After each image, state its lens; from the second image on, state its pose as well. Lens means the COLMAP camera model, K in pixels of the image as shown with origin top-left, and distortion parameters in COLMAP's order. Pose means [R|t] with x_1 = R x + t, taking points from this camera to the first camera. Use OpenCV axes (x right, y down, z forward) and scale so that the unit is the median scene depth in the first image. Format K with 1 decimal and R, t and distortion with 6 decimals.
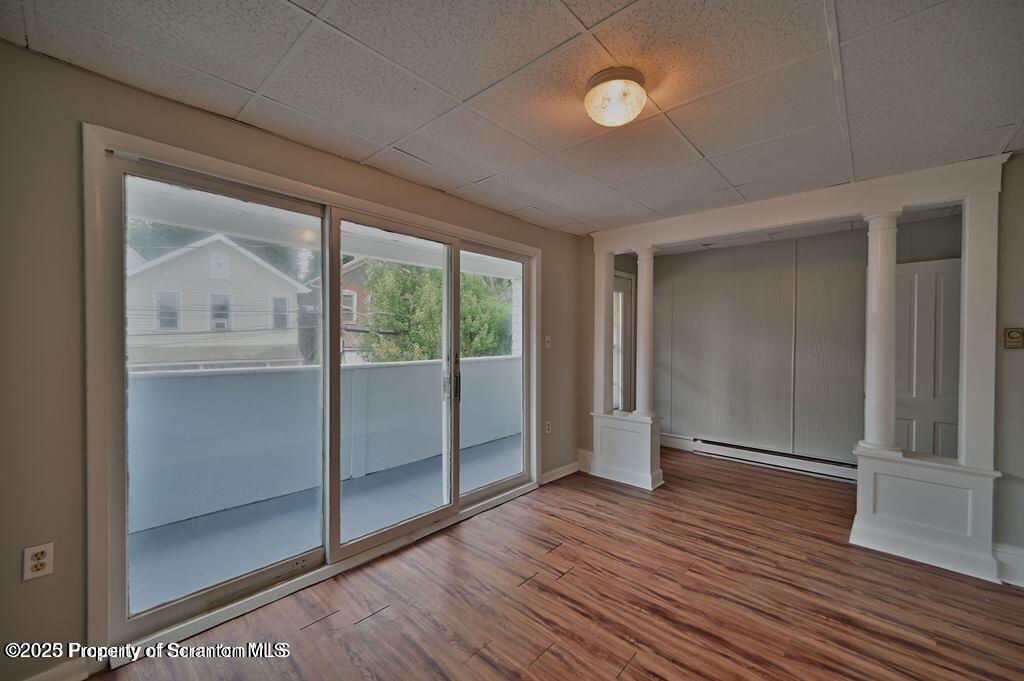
lens RADIAL K [[407.8, 0, 514.0], [0, 407.8, 342.1], [0, 0, 1]] dist [-0.000654, 0.000066]
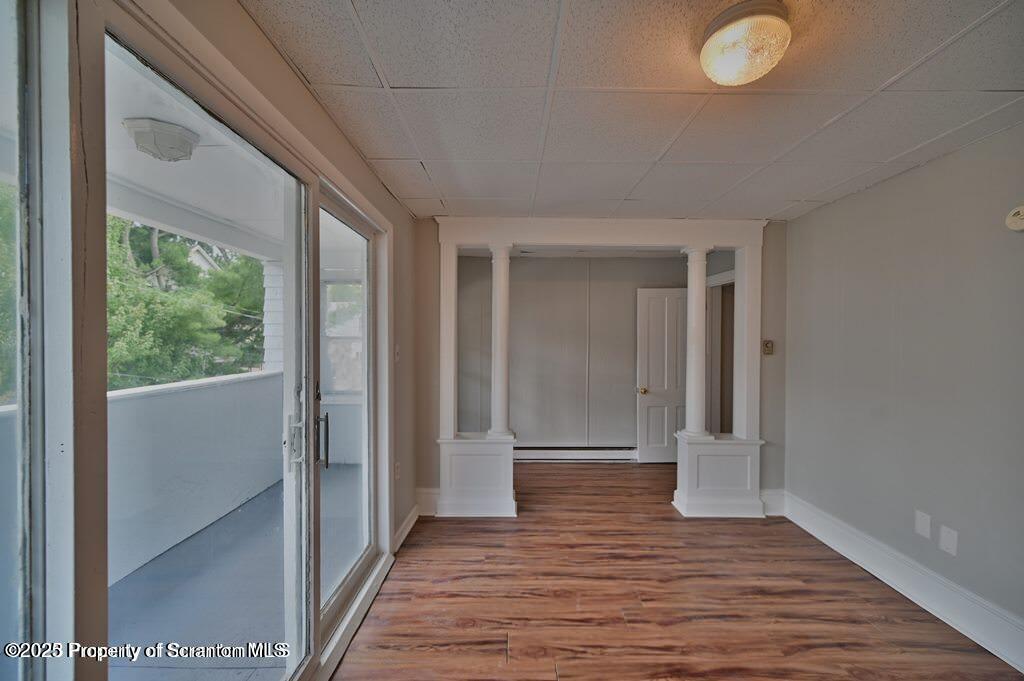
lens RADIAL K [[407.8, 0, 514.9], [0, 407.8, 343.3], [0, 0, 1]] dist [-0.000654, 0.000066]
pose [[0.733226, -0.006851, 0.679950, -0.356967], [0.006347, 0.999975, 0.003232, -0.028704], [-0.679955, 0.001946, 0.733251, 0.445323]]
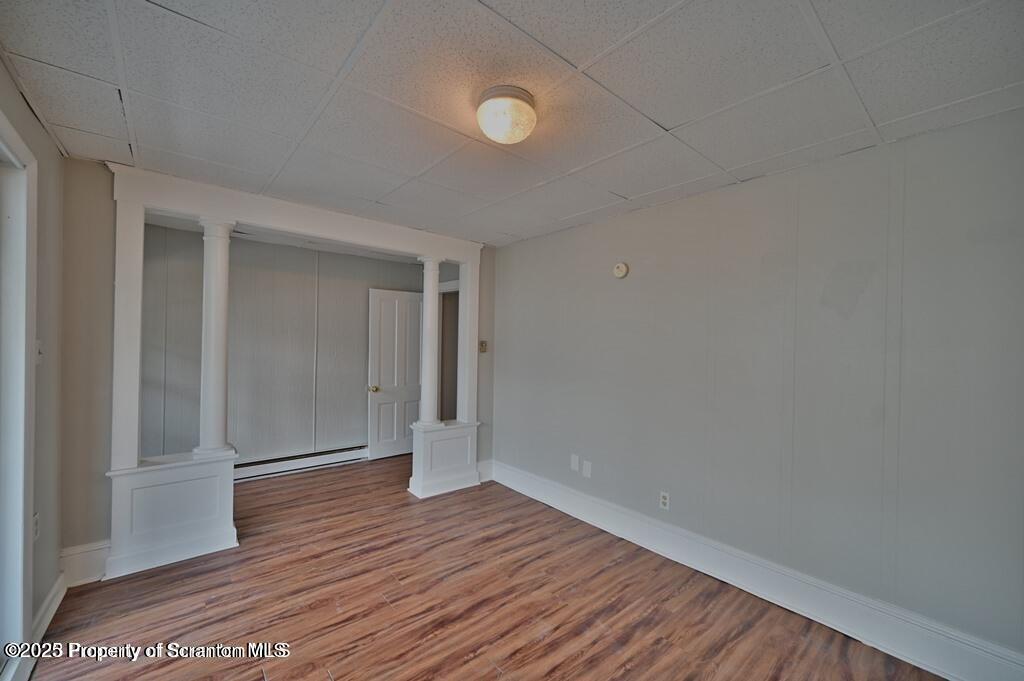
lens RADIAL K [[407.8, 0, 515.8], [0, 407.8, 343.6], [0, 0, 1]] dist [-0.000654, 0.000066]
pose [[0.122055, -0.001591, 0.992522, -0.458057], [-0.005865, 0.999980, 0.002324, -0.022455], [-0.992506, -0.006104, 0.122043, 0.518344]]
